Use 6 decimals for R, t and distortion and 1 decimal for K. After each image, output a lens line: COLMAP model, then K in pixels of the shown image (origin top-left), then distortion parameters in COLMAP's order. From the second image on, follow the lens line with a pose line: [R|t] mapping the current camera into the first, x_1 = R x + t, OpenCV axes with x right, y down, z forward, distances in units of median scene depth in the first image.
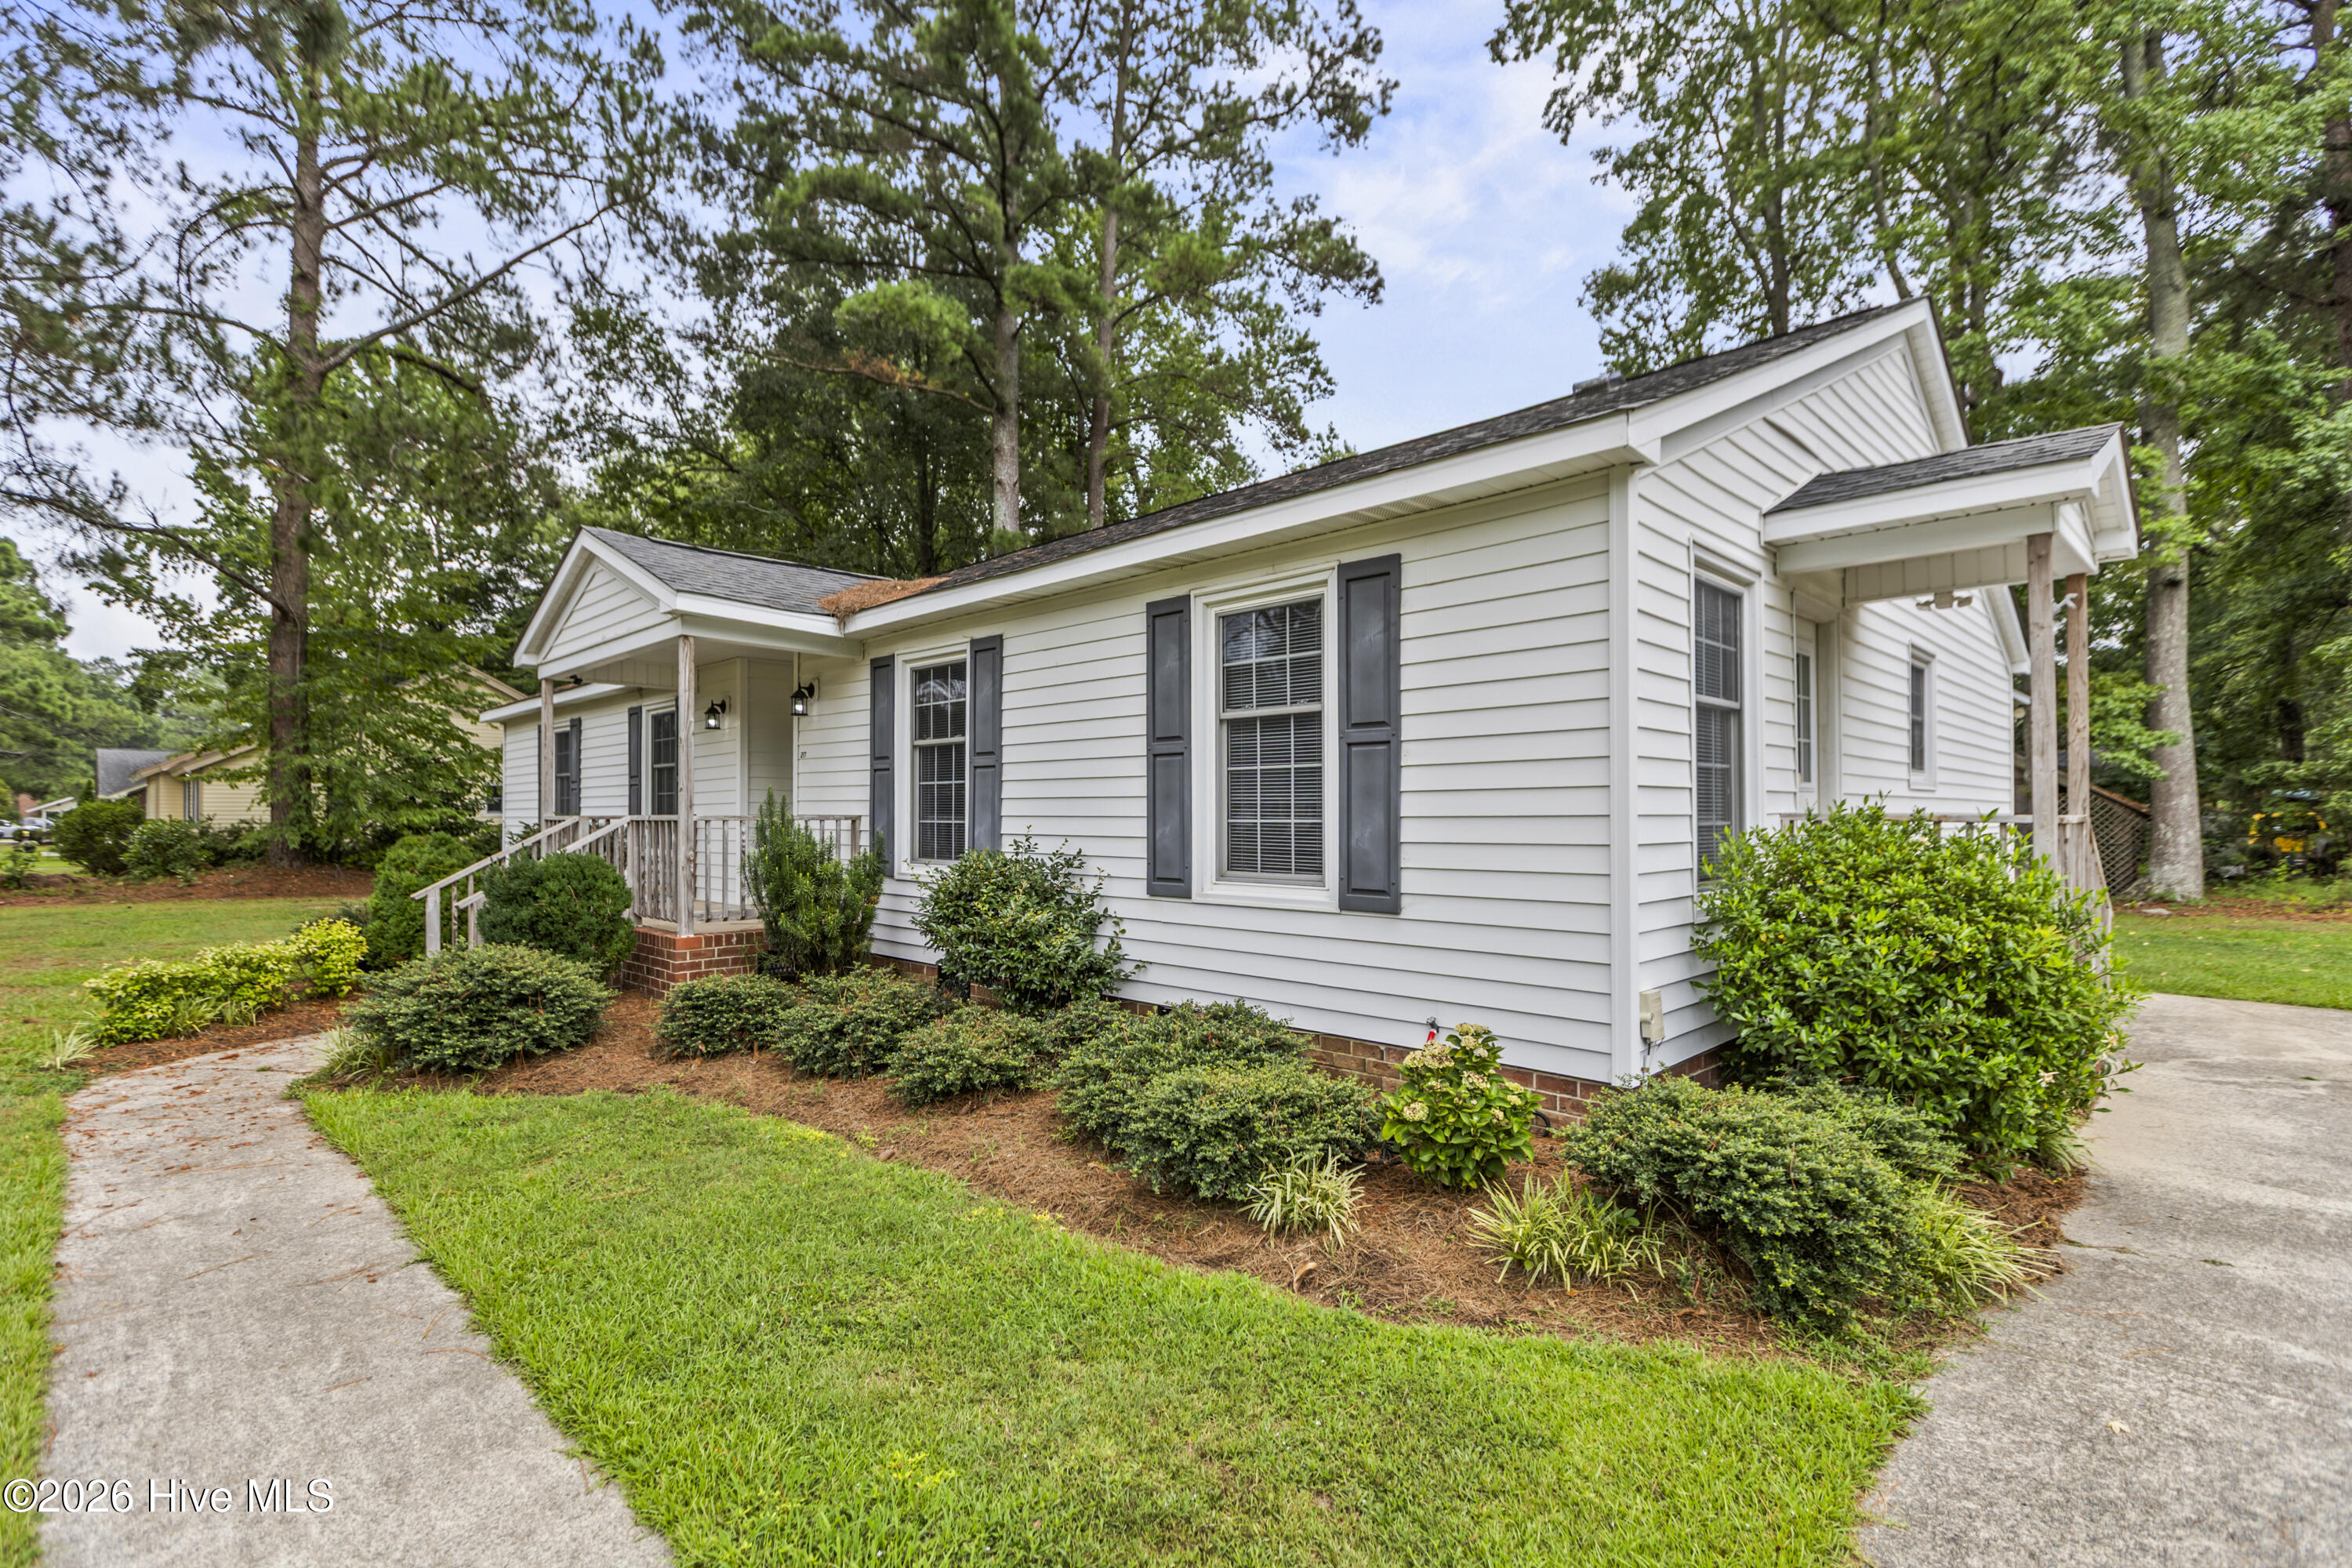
lens RADIAL K [[1093.1, 0, 1178.4], [0, 1093.1, 798.5], [0, 0, 1]] dist [0.001405, -0.000778]
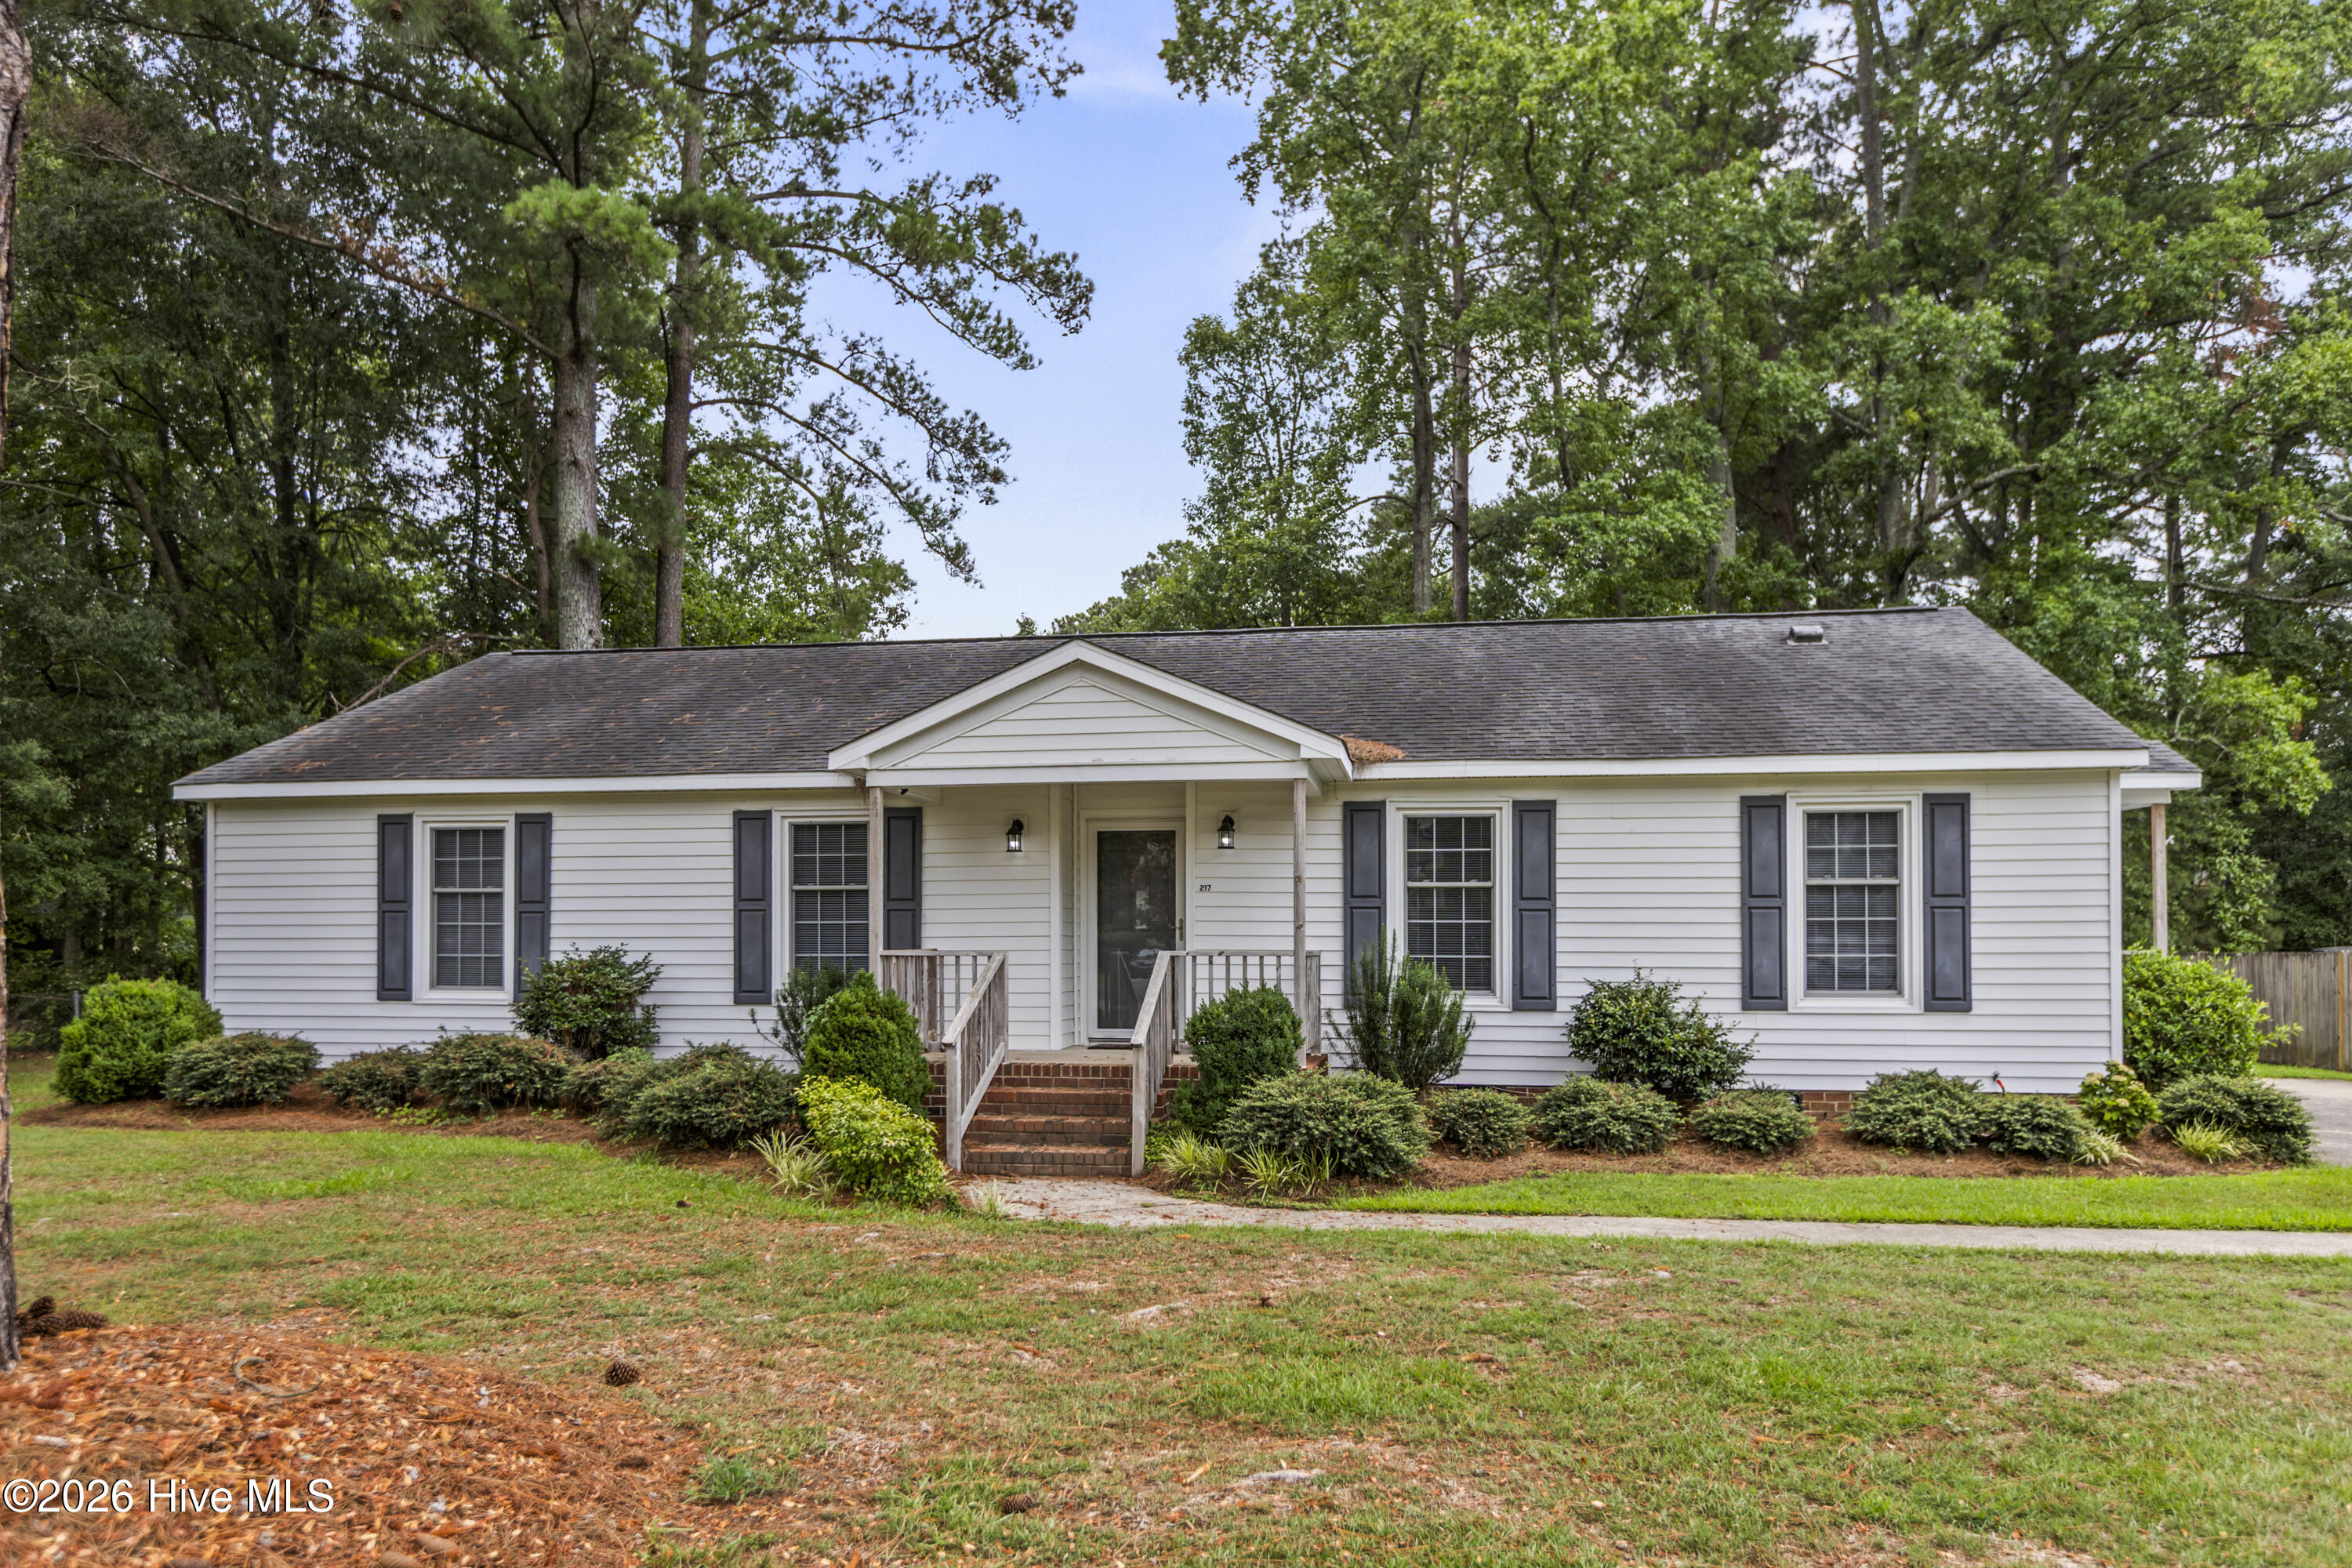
lens RADIAL K [[1633.0, 0, 1213.8], [0, 1633.0, 907.5], [0, 0, 1]] dist [0.003367, -0.000919]
pose [[0.805294, 0.013380, 0.592724, -1.768464], [-0.010064, 0.999910, -0.008899, -0.014839], [-0.592790, 0.001201, 0.805356, -0.252325]]
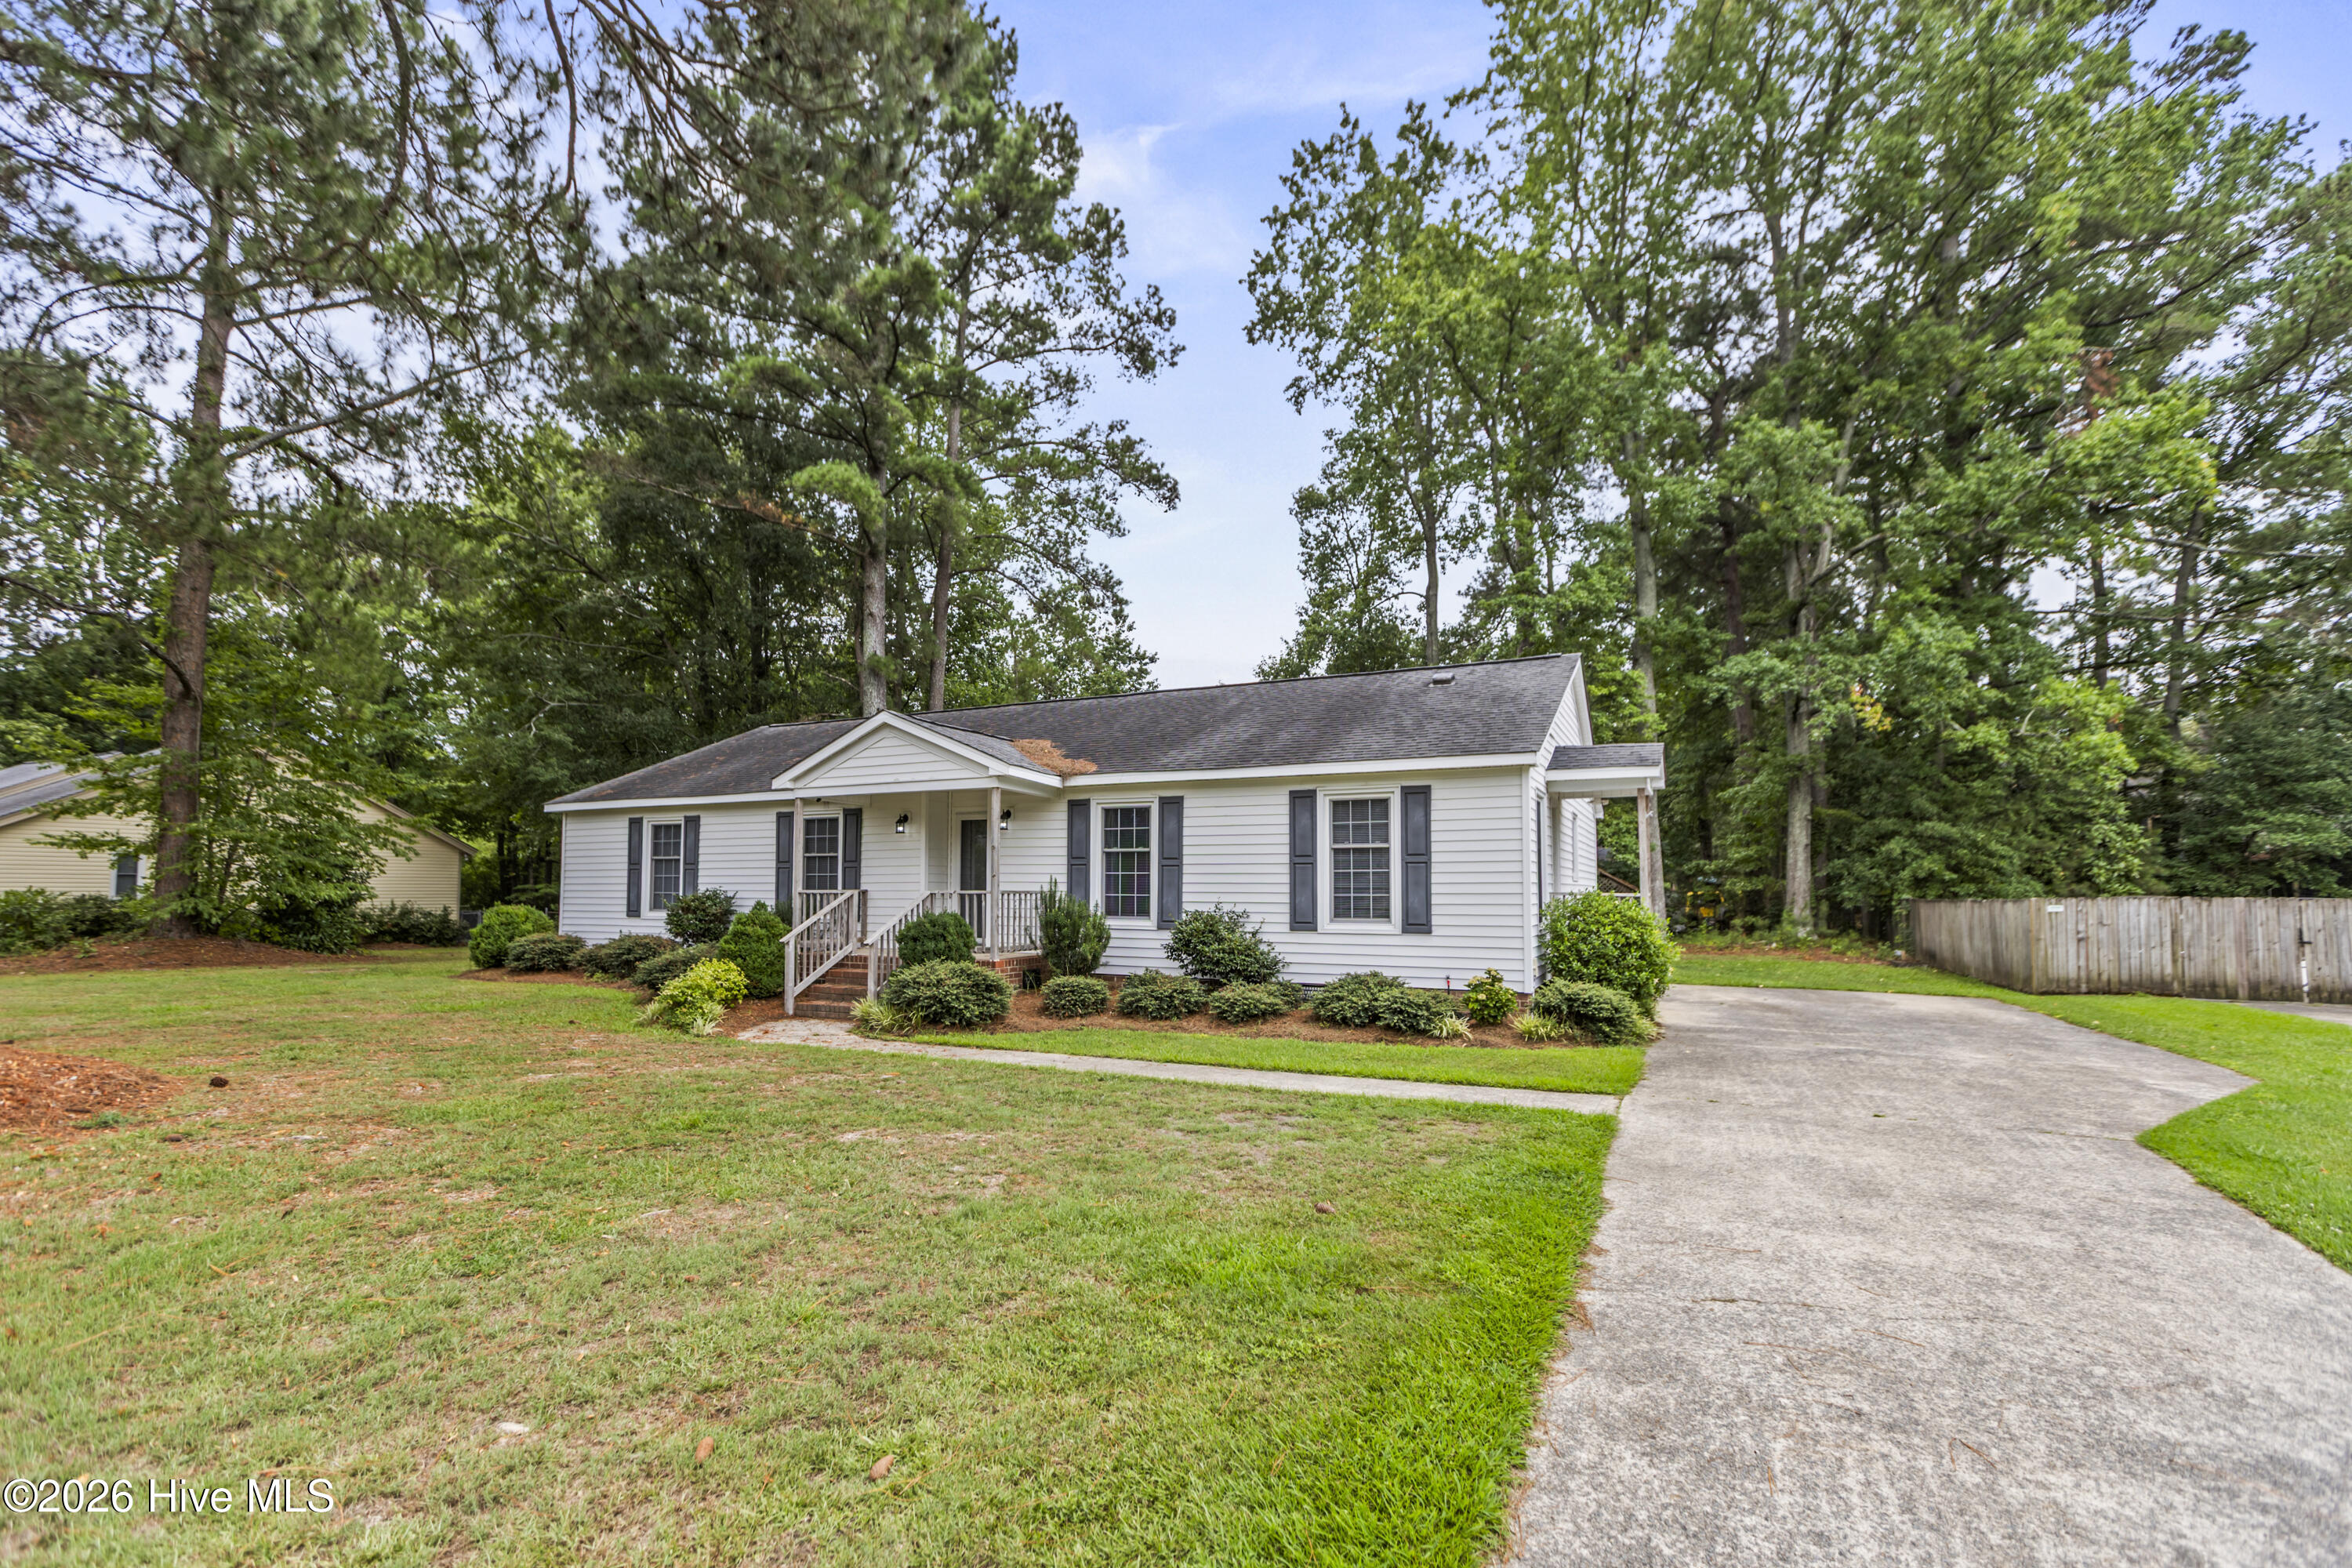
lens RADIAL K [[1061.3, 0, 1174.4], [0, 1061.3, 837.7], [0, 0, 1]] dist [-0.003405, 0.000137]
pose [[0.944261, 0.019653, 0.328609, -0.906162], [-0.009188, 0.999401, -0.033367, -0.019163], [-0.329068, 0.028487, 0.943876, -0.848888]]
